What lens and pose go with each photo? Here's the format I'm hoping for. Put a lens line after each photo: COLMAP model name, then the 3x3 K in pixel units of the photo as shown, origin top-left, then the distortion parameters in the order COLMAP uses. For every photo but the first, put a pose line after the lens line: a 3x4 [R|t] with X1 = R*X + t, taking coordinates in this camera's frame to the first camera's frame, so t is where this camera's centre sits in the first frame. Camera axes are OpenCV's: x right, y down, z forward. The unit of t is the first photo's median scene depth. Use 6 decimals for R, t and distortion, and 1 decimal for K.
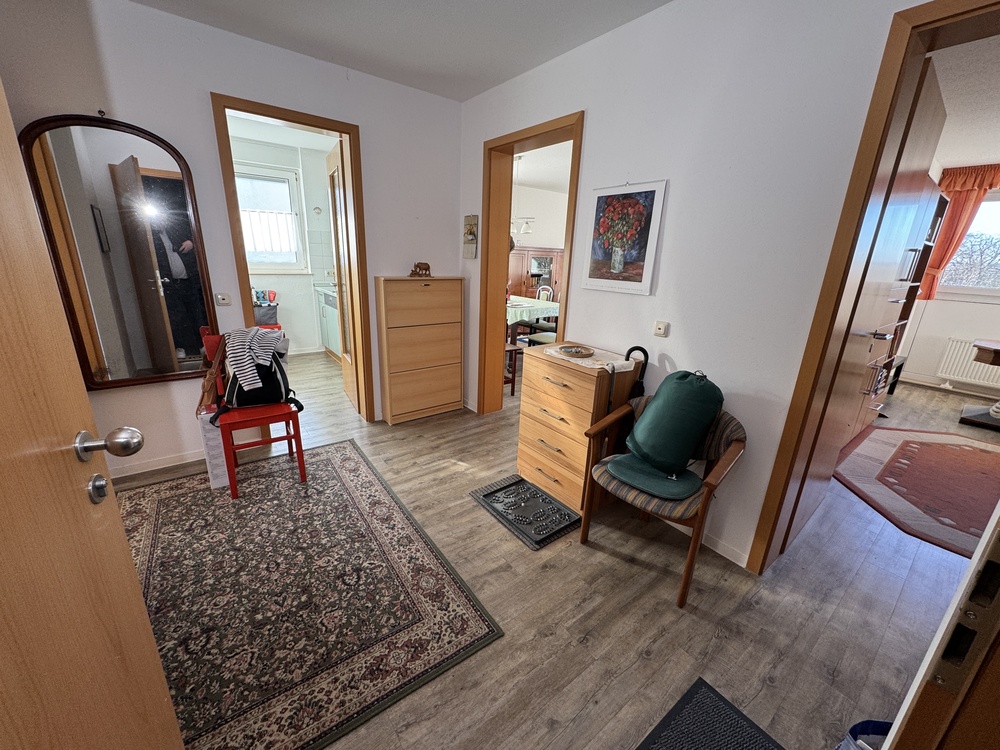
lens RADIAL K [[398.9, 0, 500.0], [0, 398.9, 375.0], [0, 0, 1]] dist [-0.001868, 0.000114]
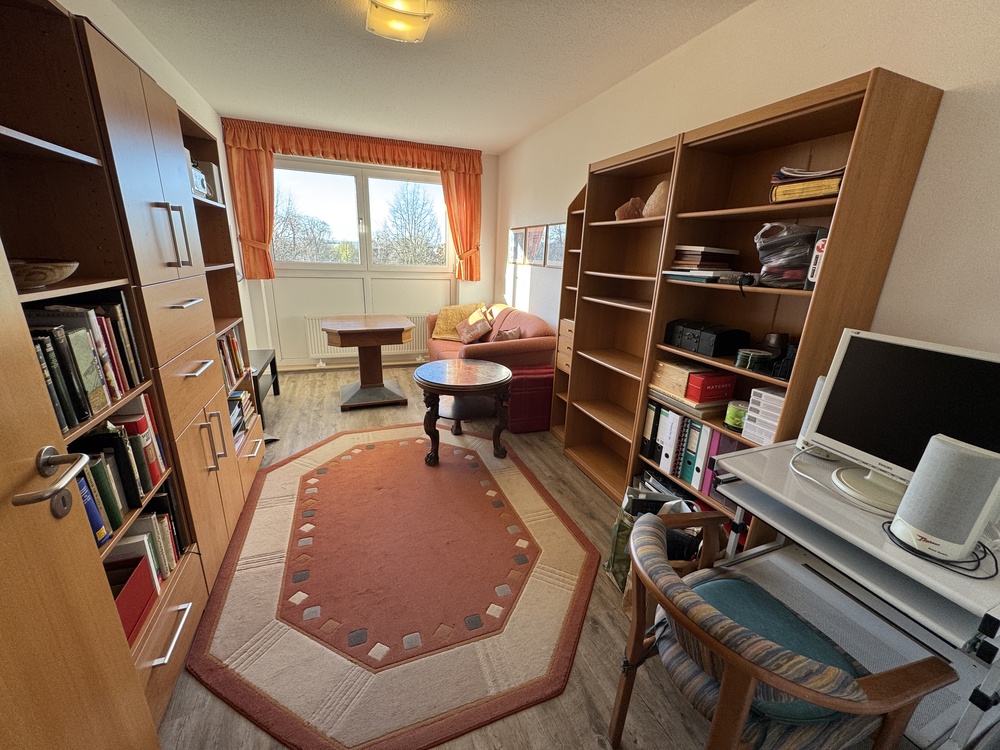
lens RADIAL K [[398.9, 0, 500.0], [0, 398.9, 375.0], [0, 0, 1]] dist [-0.001868, 0.000114]
pose [[0.292468, -0.309339, 0.904860, 0.478783], [0.253532, 0.937455, 0.238535, -0.094481], [-0.922054, 0.159647, 0.352603, 0.340569]]
